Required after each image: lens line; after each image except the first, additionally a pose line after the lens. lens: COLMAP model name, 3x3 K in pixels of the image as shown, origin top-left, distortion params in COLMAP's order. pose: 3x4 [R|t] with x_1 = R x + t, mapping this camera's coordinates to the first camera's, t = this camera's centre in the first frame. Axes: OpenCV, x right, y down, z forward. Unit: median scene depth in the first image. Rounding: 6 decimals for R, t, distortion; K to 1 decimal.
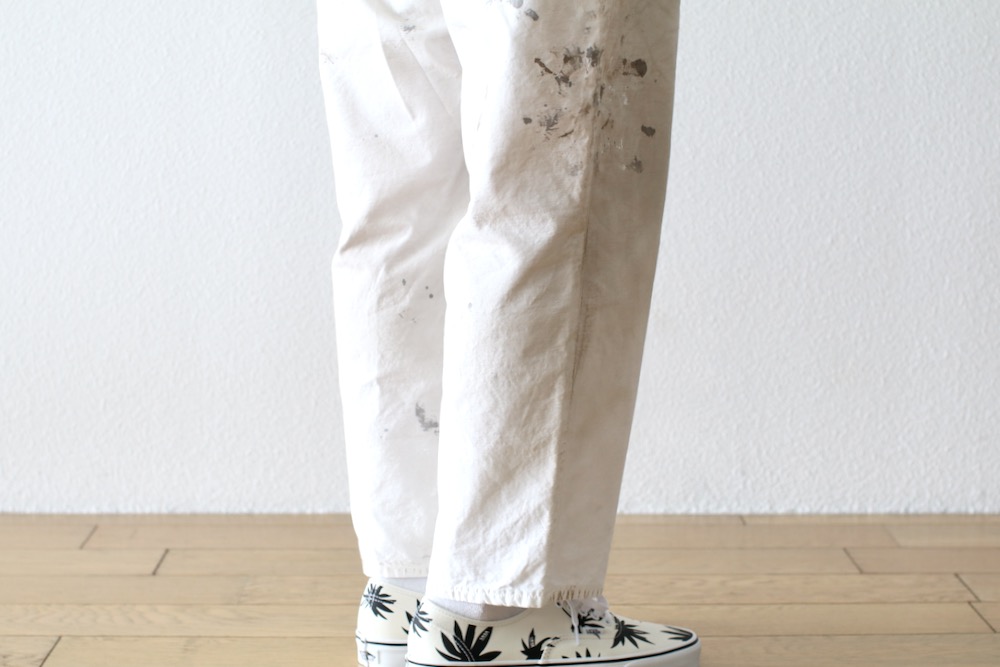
lens RADIAL K [[2371.2, 0, 503.4], [0, 2371.2, 328.1], [0, 0, 1]] dist [-0.157987, 0.000000]
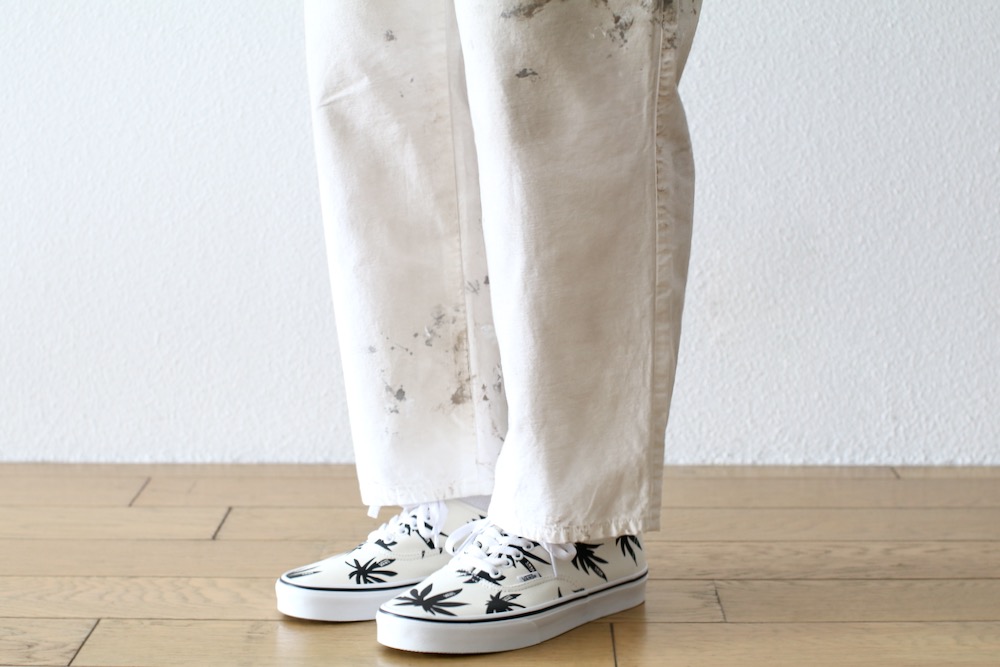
lens RADIAL K [[2371.2, 0, 499.8], [0, 2371.2, 335.5], [0, 0, 1]] dist [-0.157987, 0.000000]
pose [[0.999496, 0.001906, -0.031680, -0.016030], [-0.000884, 0.999480, 0.032244, 0.003355], [0.031725, -0.032200, 0.998978, 0.135066]]
